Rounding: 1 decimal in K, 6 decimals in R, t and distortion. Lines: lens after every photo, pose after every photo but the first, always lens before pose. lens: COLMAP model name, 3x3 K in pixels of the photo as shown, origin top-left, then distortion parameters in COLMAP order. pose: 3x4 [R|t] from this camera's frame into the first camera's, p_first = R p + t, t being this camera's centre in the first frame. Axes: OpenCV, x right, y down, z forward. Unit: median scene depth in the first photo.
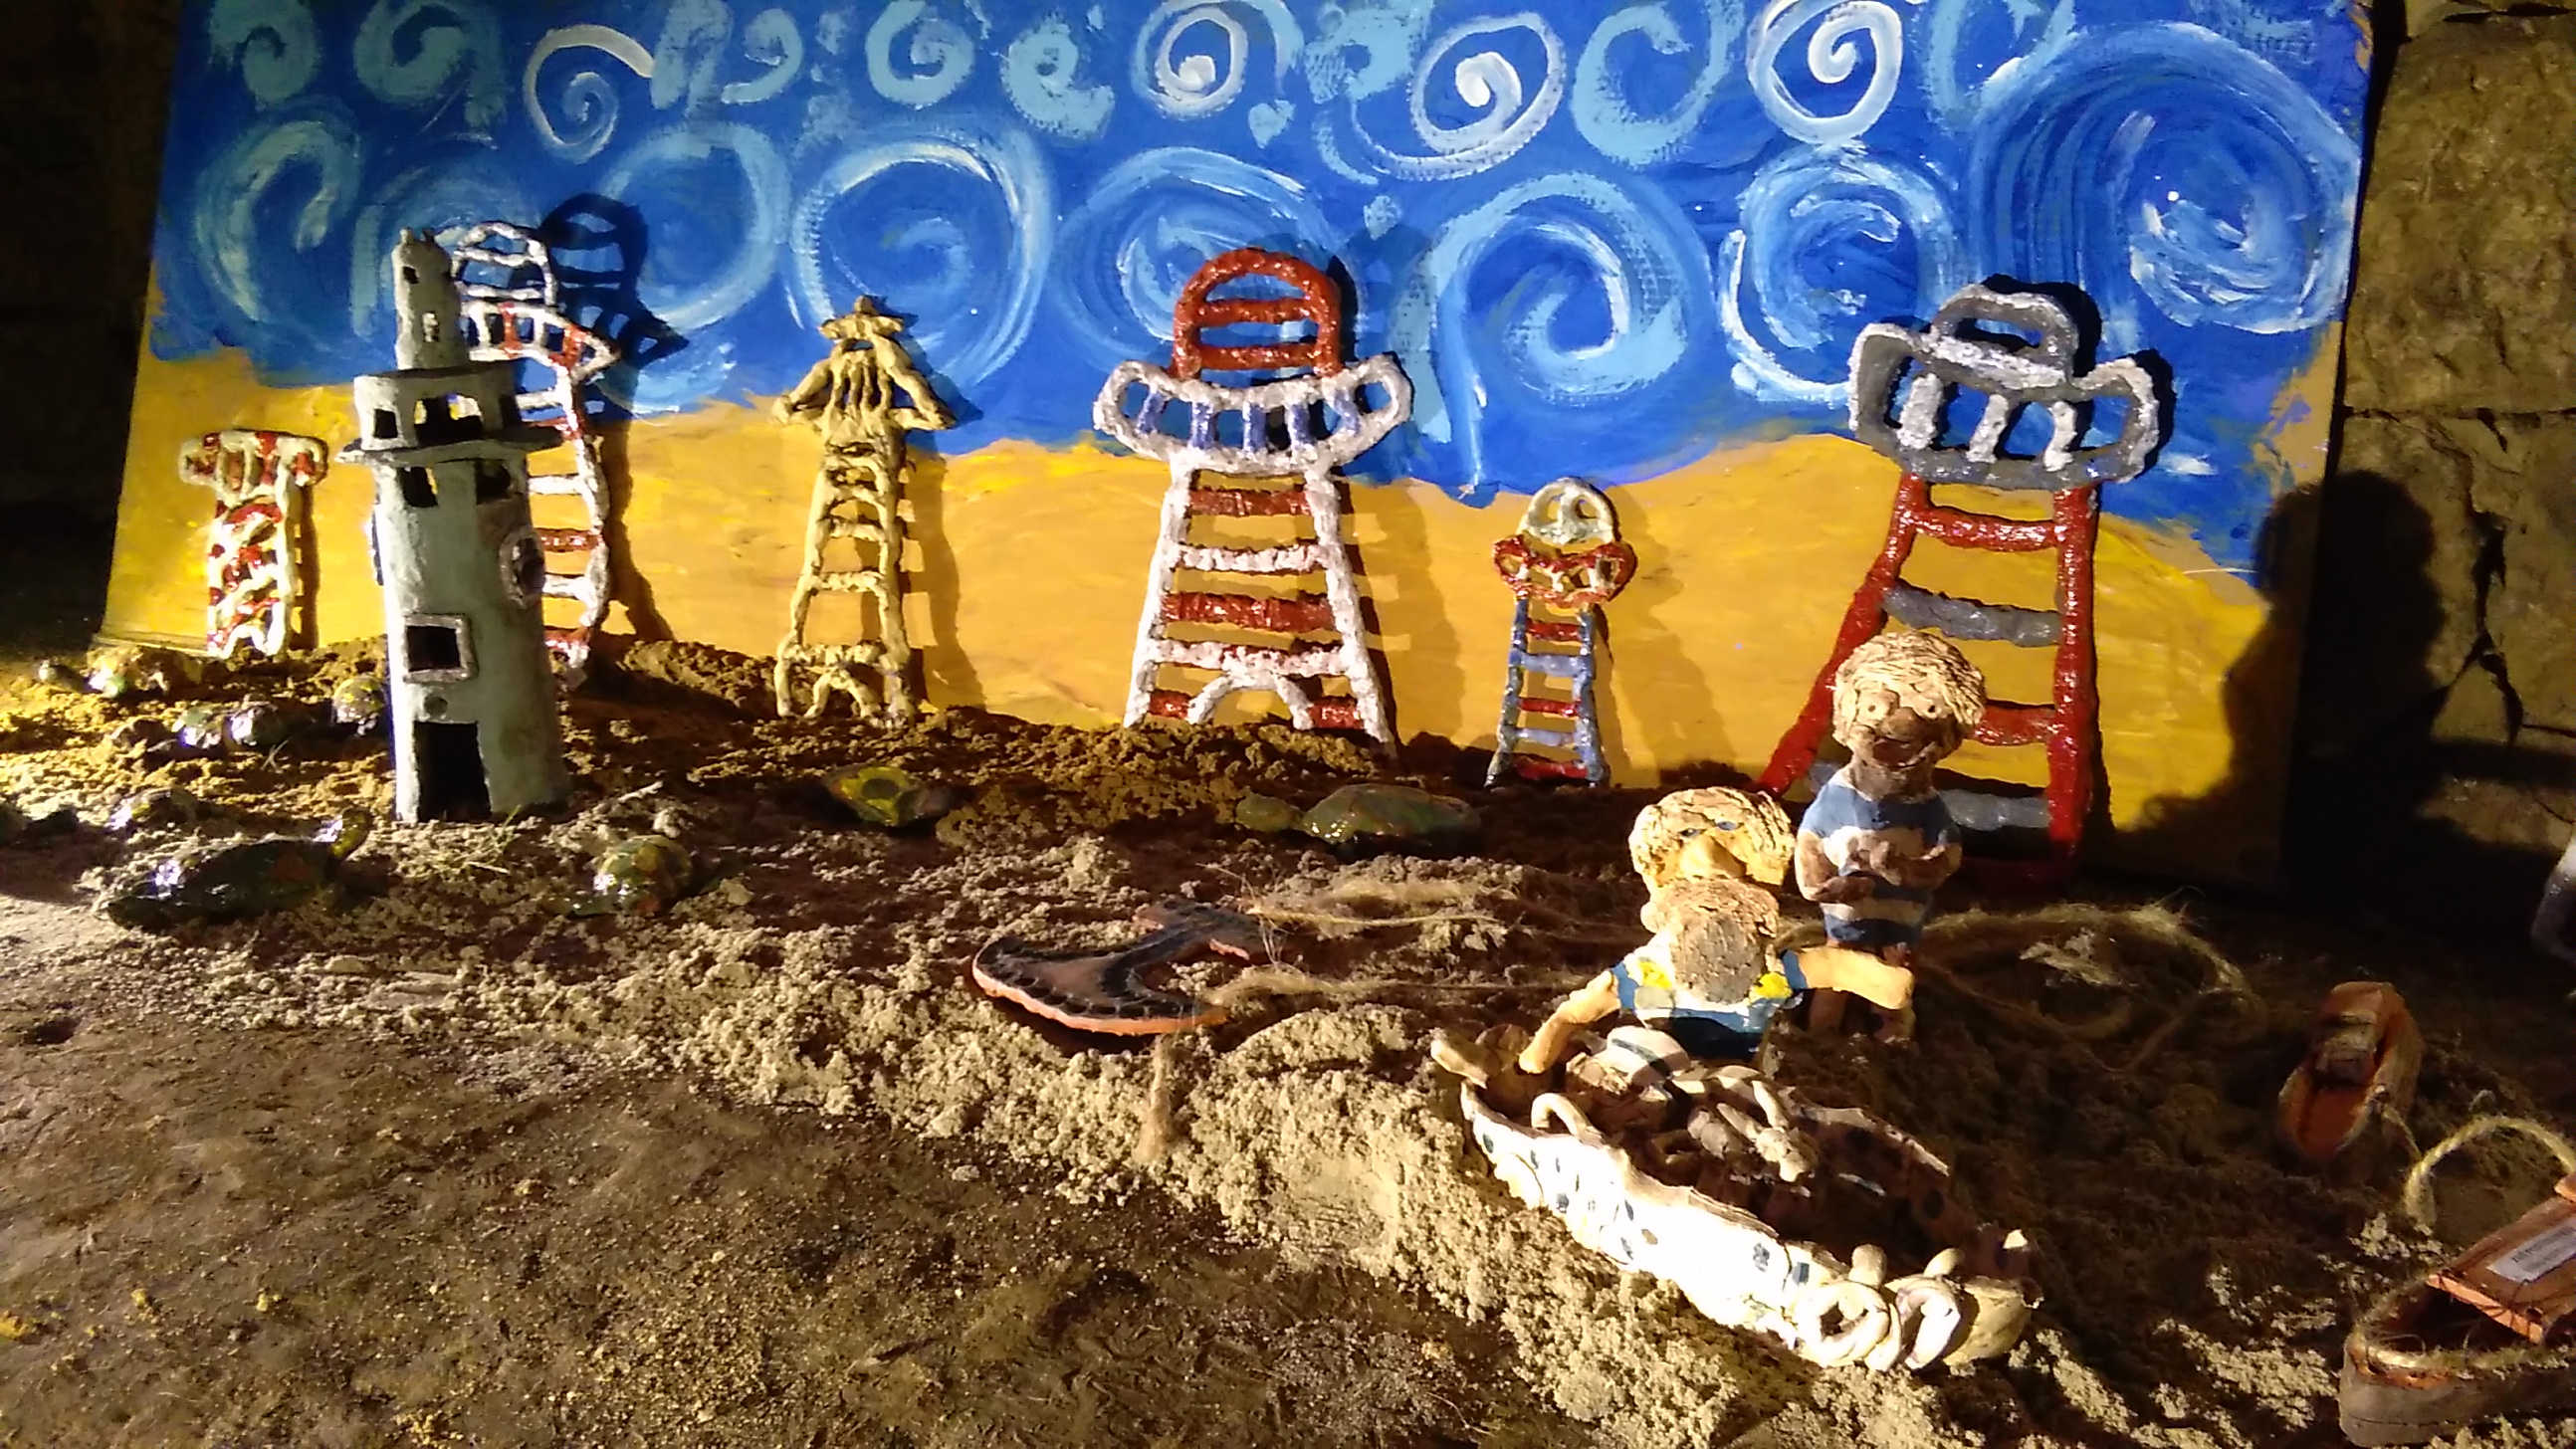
lens RADIAL K [[2051.6, 0, 1309.8], [0, 2051.6, 708.2], [0, 0, 1]] dist [0.131153, -0.223361]
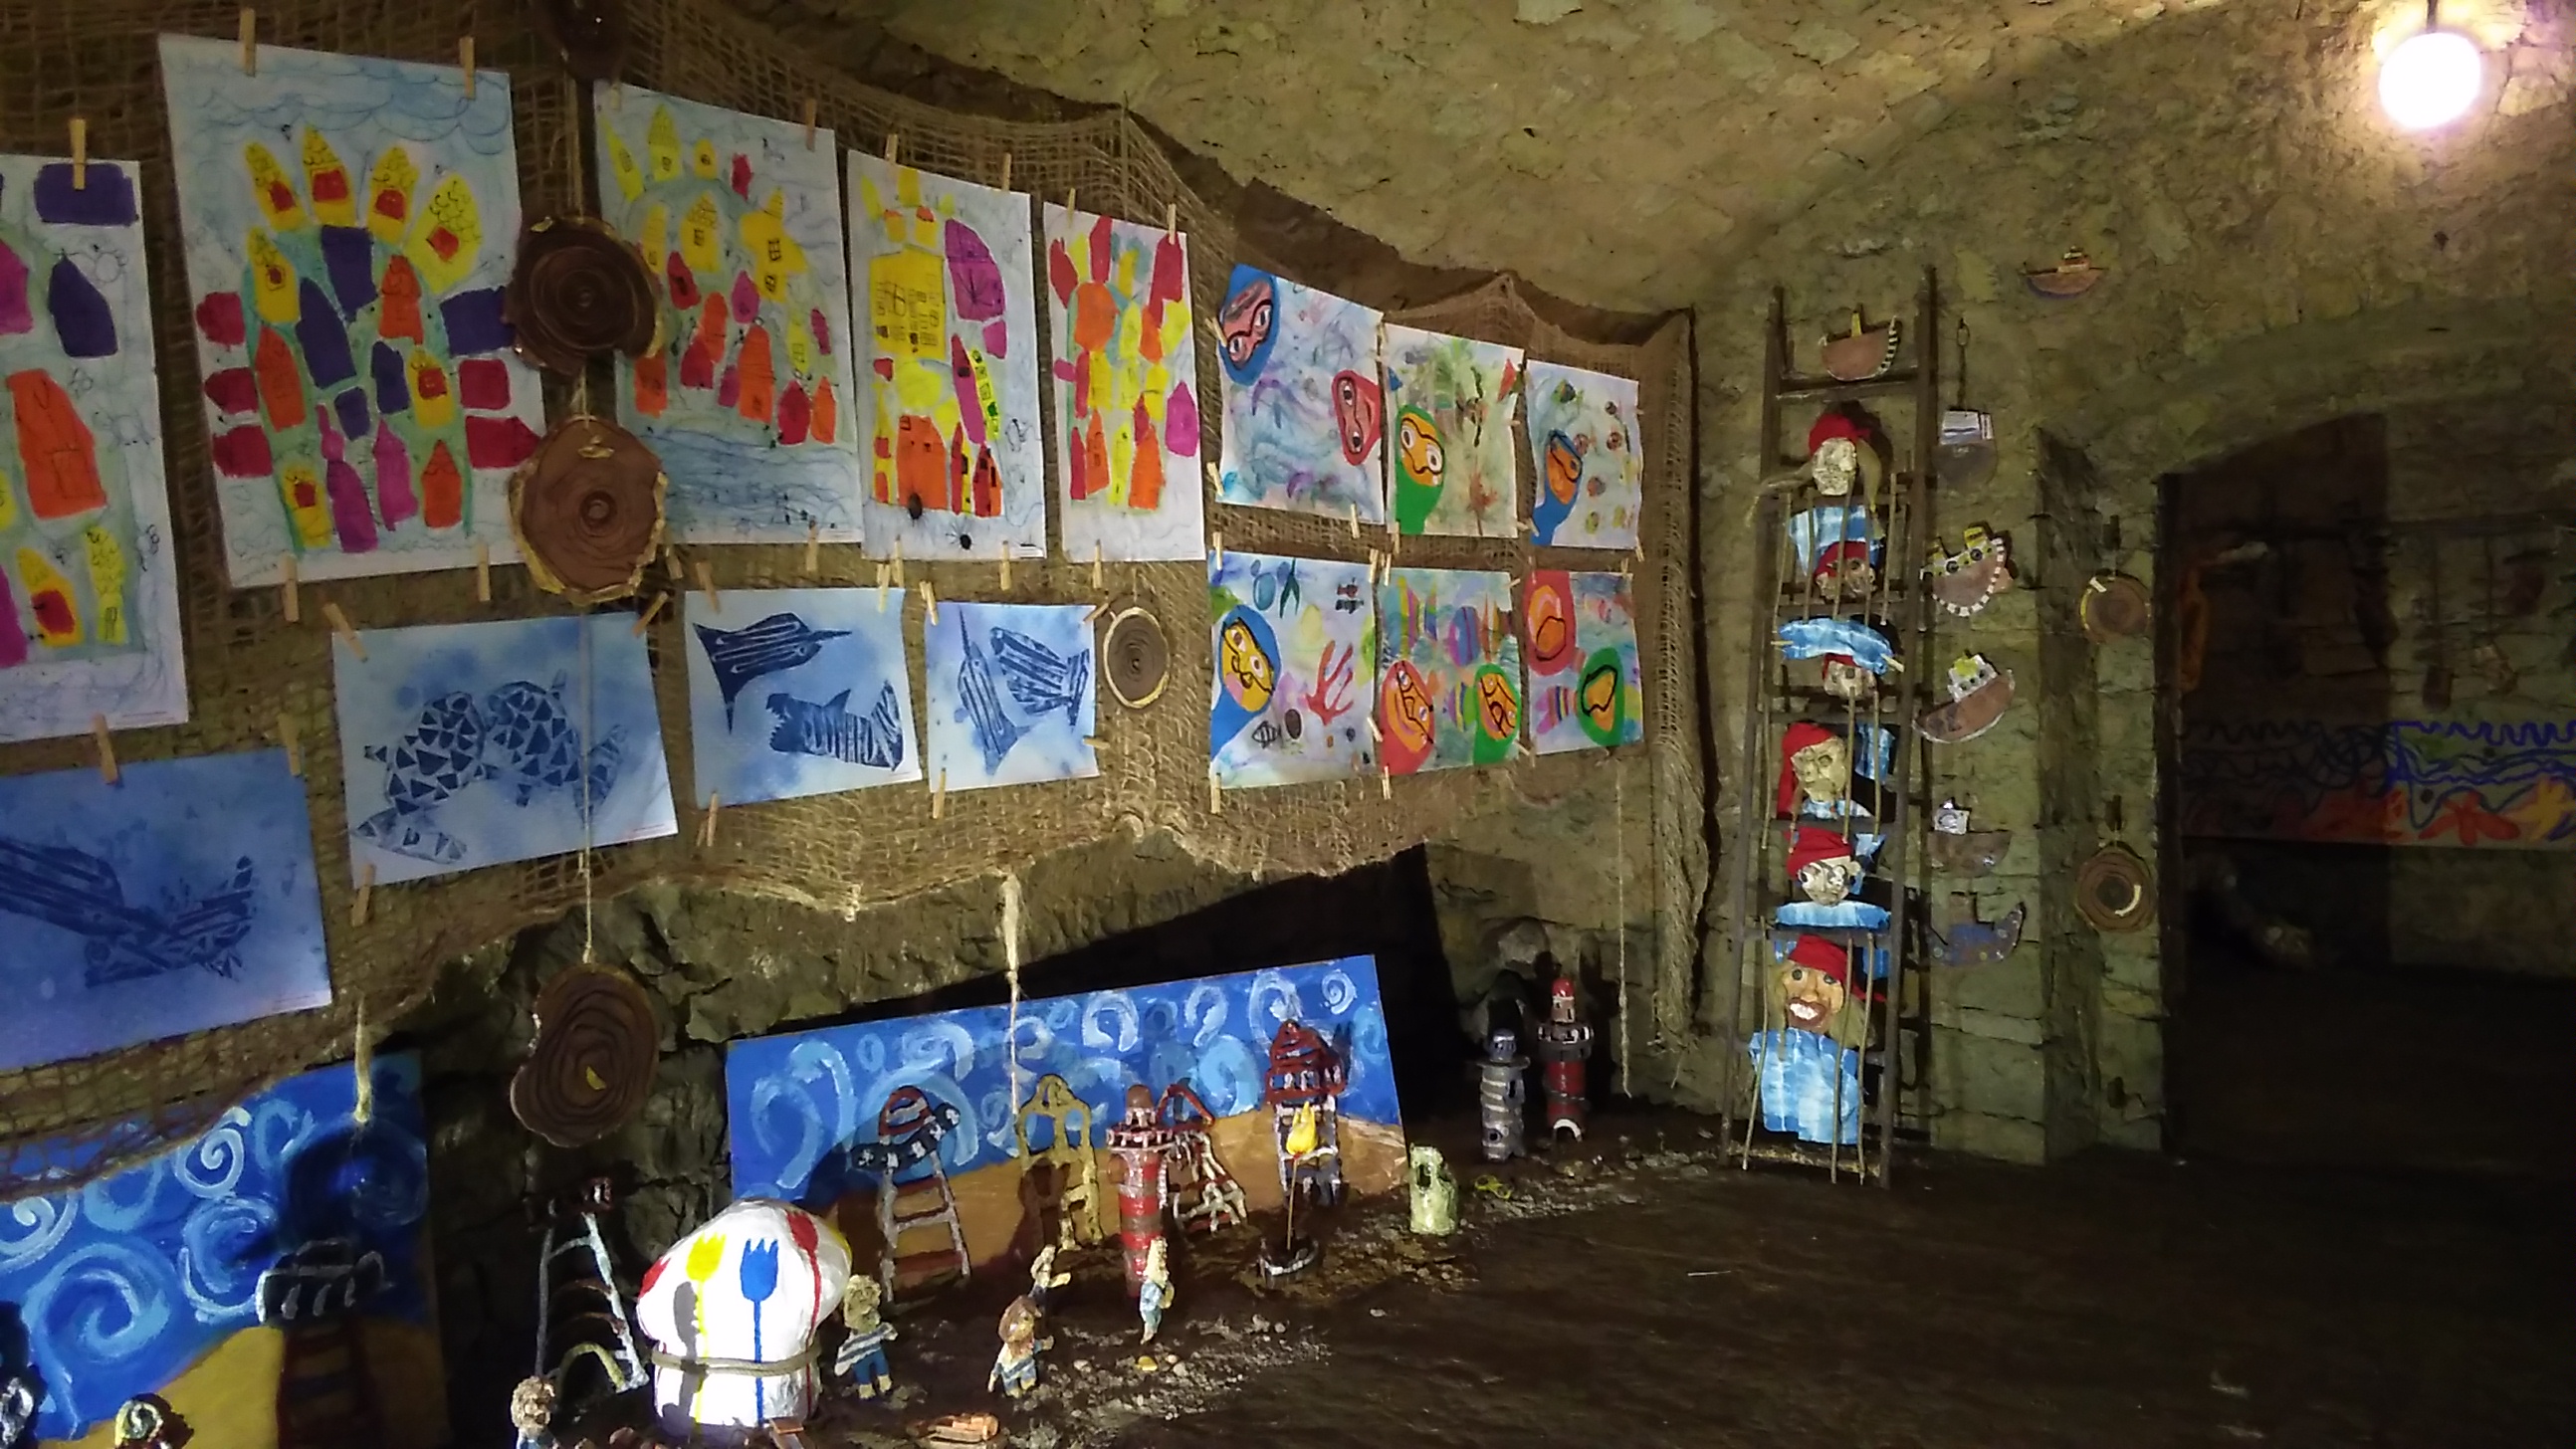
lens RADIAL K [[2051.6, 0, 1327.0], [0, 2051.6, 687.3], [0, 0, 1]] dist [0.131153, -0.223361]
pose [[0.045140, -0.056582, 0.997377, -1.676106], [0.266774, 0.962820, 0.042548, -0.530110], [-0.962702, 0.264153, 0.058556, -0.306532]]
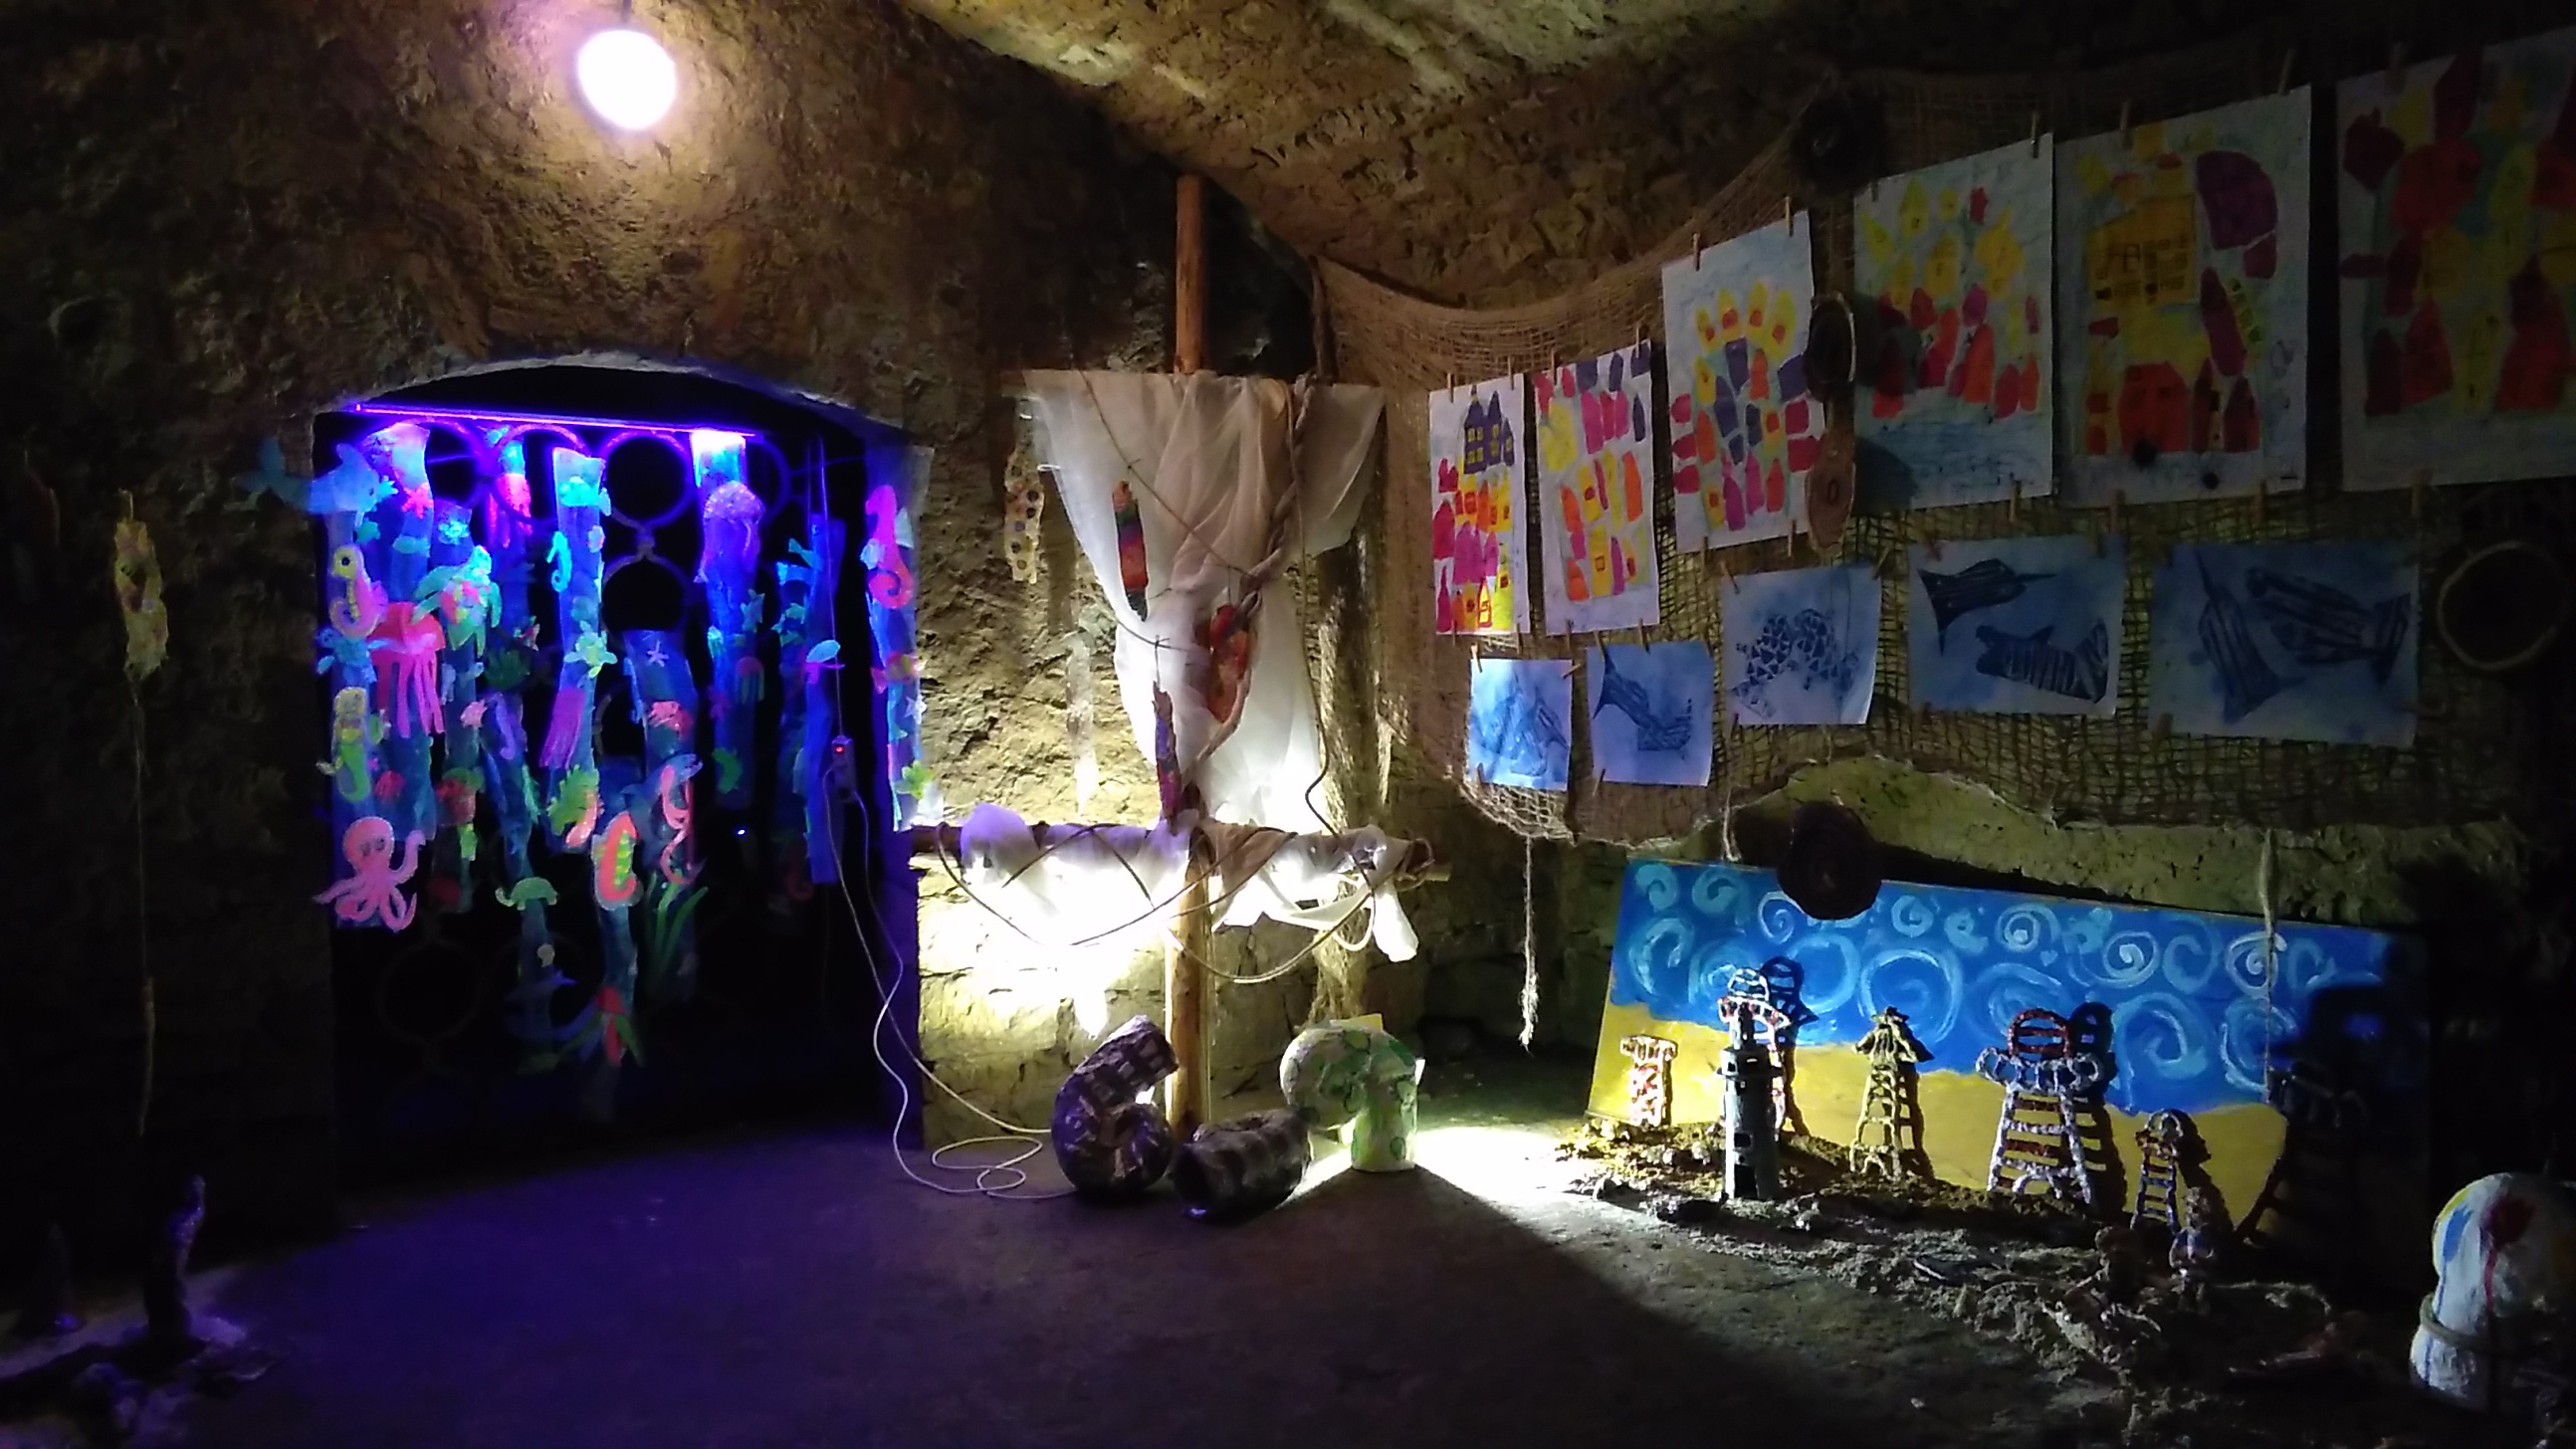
lens RADIAL K [[2051.6, 0, 1297.4], [0, 2051.6, 695.7], [0, 0, 1]] dist [0.131153, -0.223361]
pose [[0.880007, -0.016468, -0.474674, 0.429791], [-0.078583, 0.980577, -0.179705, -0.065484], [0.468414, 0.195443, 0.861621, -1.911158]]
